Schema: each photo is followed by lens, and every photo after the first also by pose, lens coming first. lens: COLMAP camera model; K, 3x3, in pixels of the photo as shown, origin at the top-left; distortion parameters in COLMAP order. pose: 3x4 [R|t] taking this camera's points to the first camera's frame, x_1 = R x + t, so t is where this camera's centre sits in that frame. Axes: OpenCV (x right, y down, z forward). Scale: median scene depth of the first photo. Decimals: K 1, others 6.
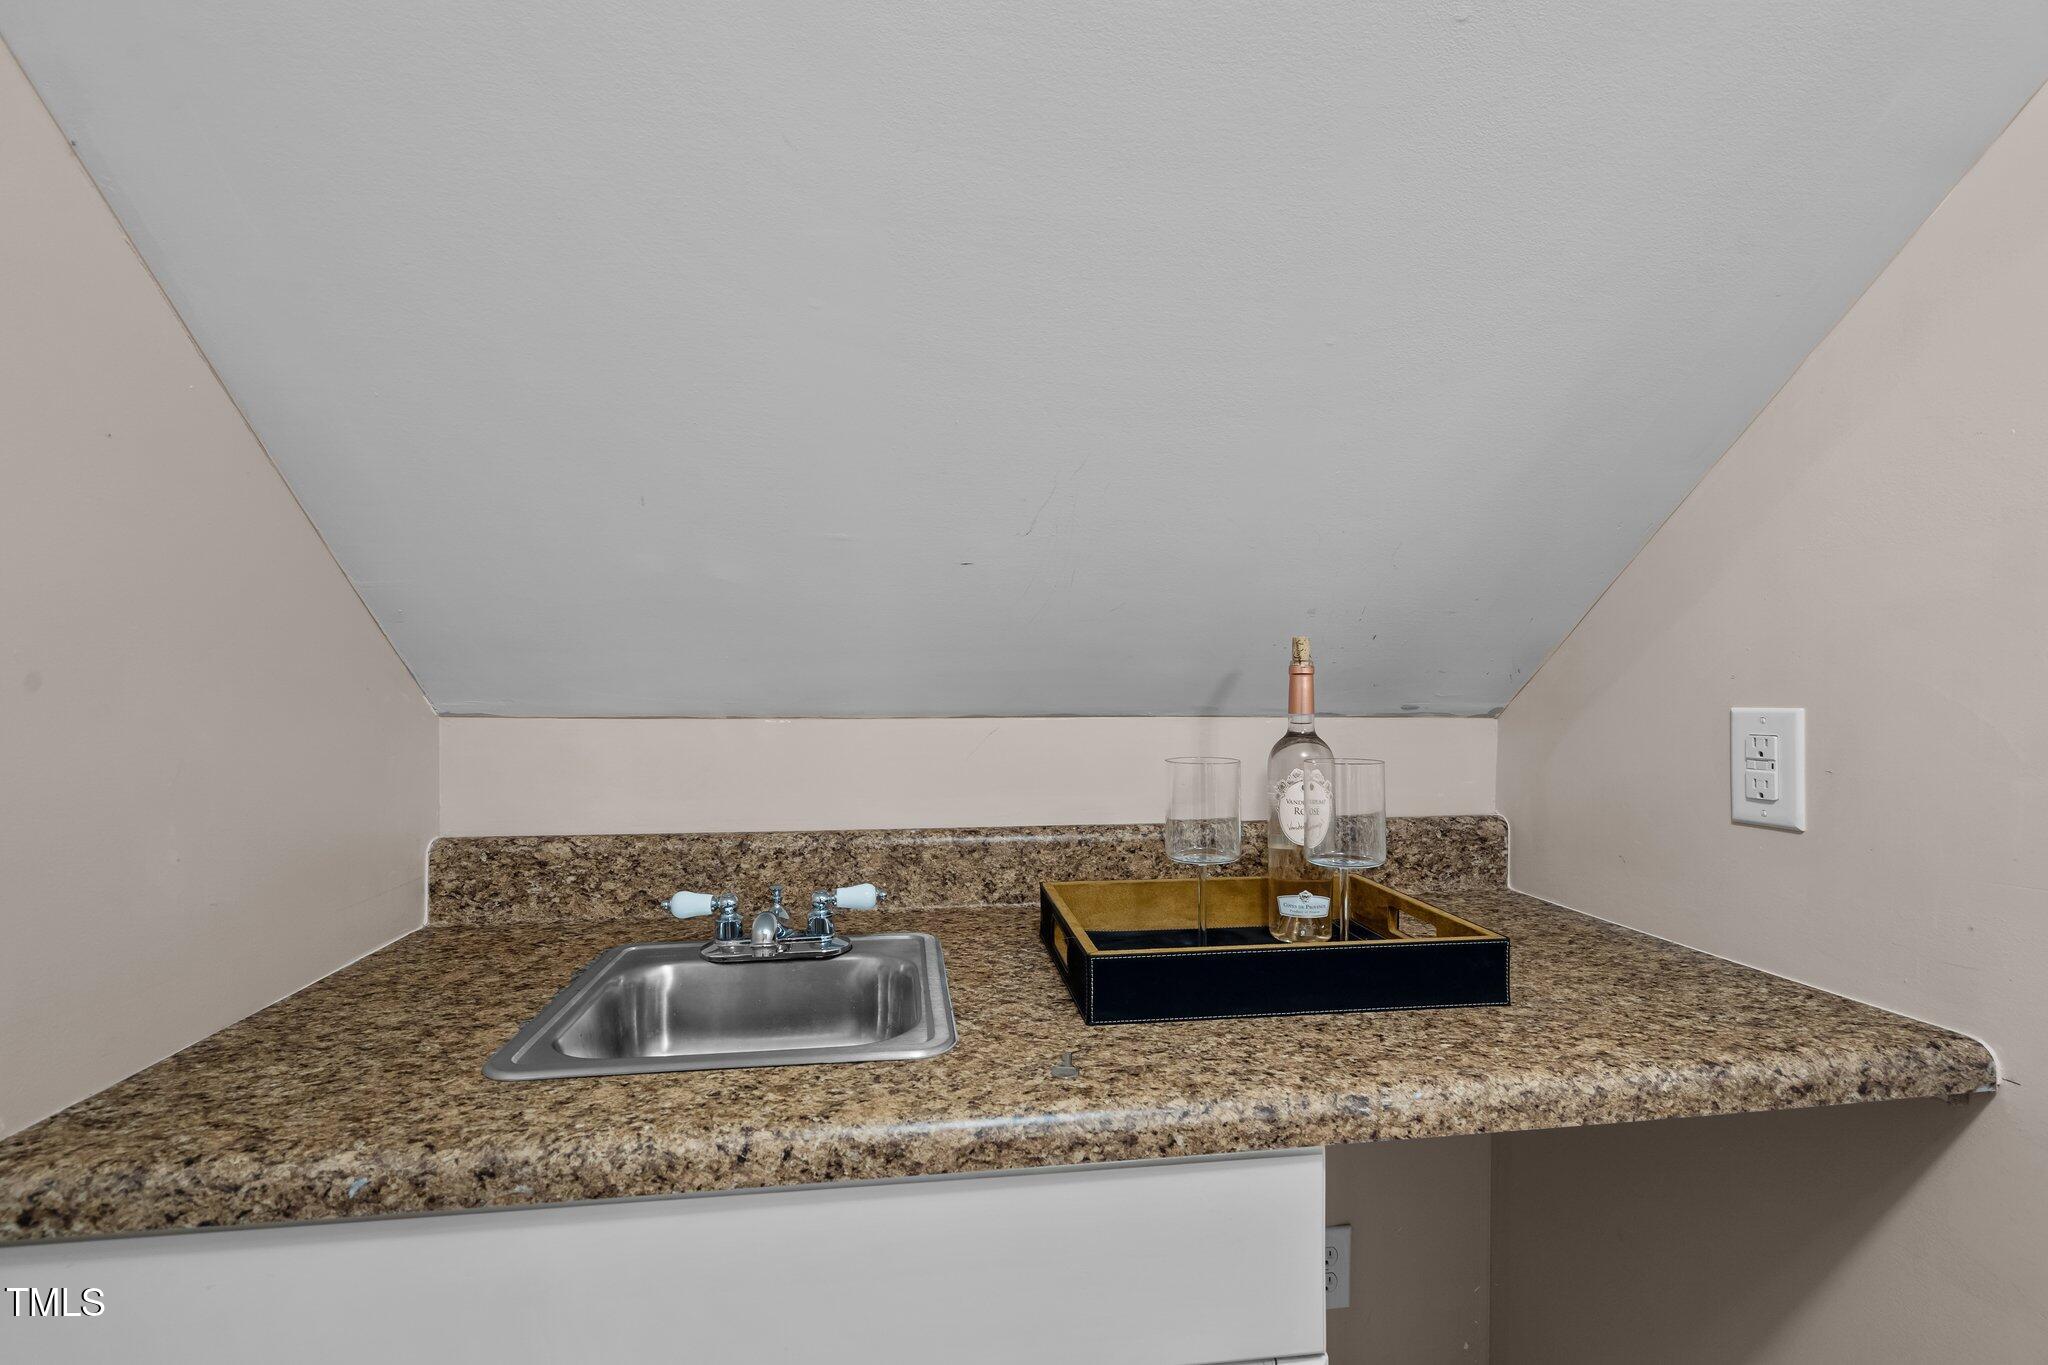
lens RADIAL K [[951.6, 0, 1024.0], [0, 951.6, 682.5], [0, 0, 1]] dist [-0.002210, 0.000000]
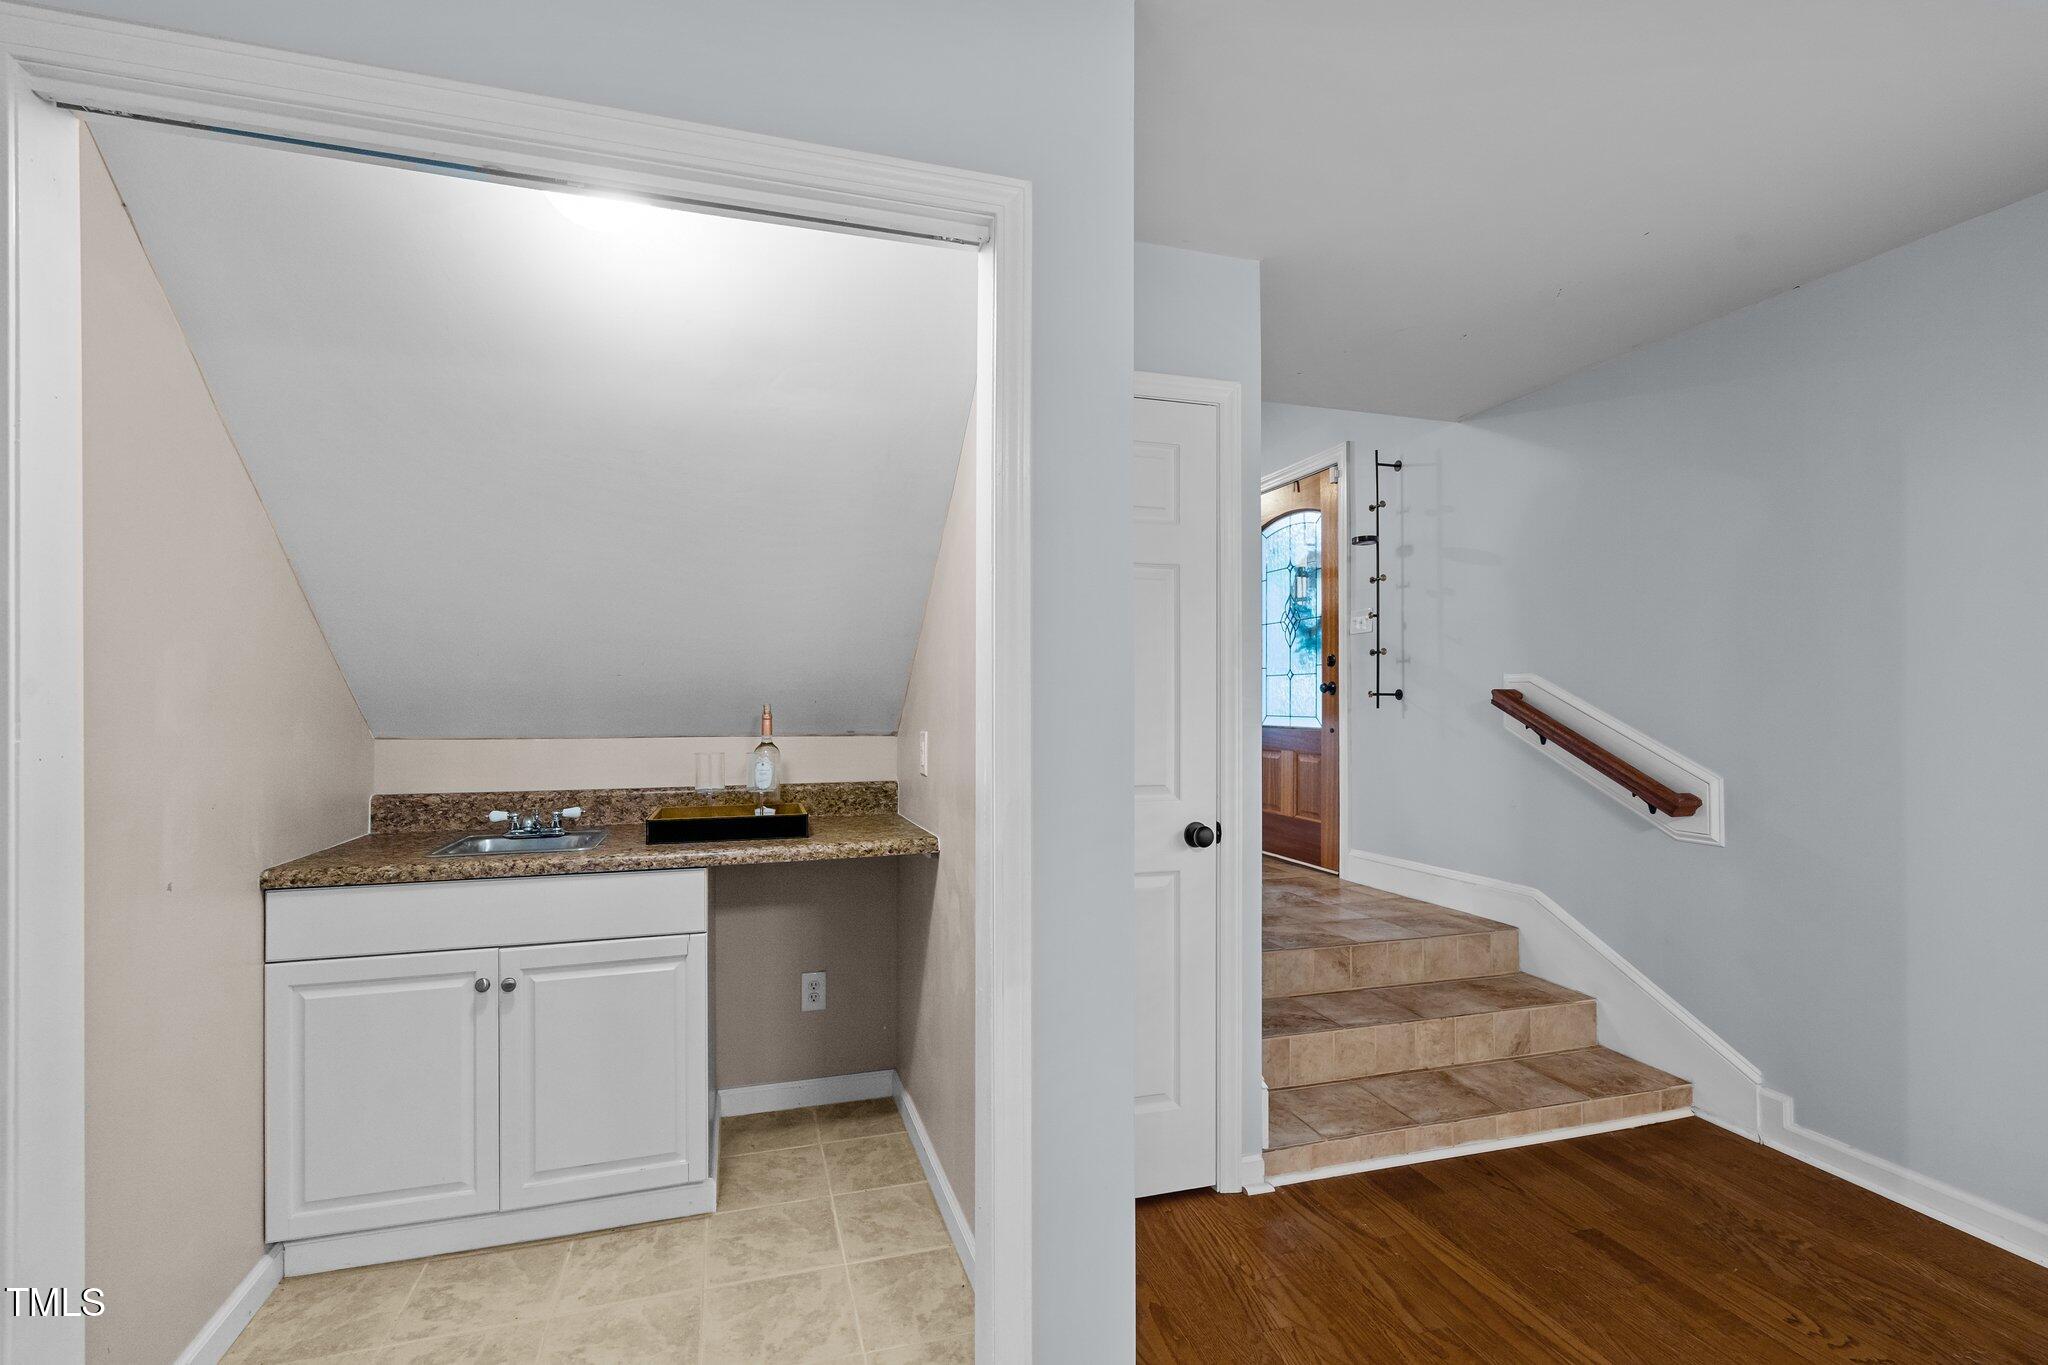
lens RADIAL K [[951.6, 0, 1024.0], [0, 951.6, 682.5], [0, 0, 1]] dist [-0.002210, 0.000000]
pose [[0.986900, 0.002003, 0.161321, 0.566778], [0.001365, 0.999783, -0.020764, -0.052570], [-0.161328, 0.020713, 0.986684, -1.575953]]
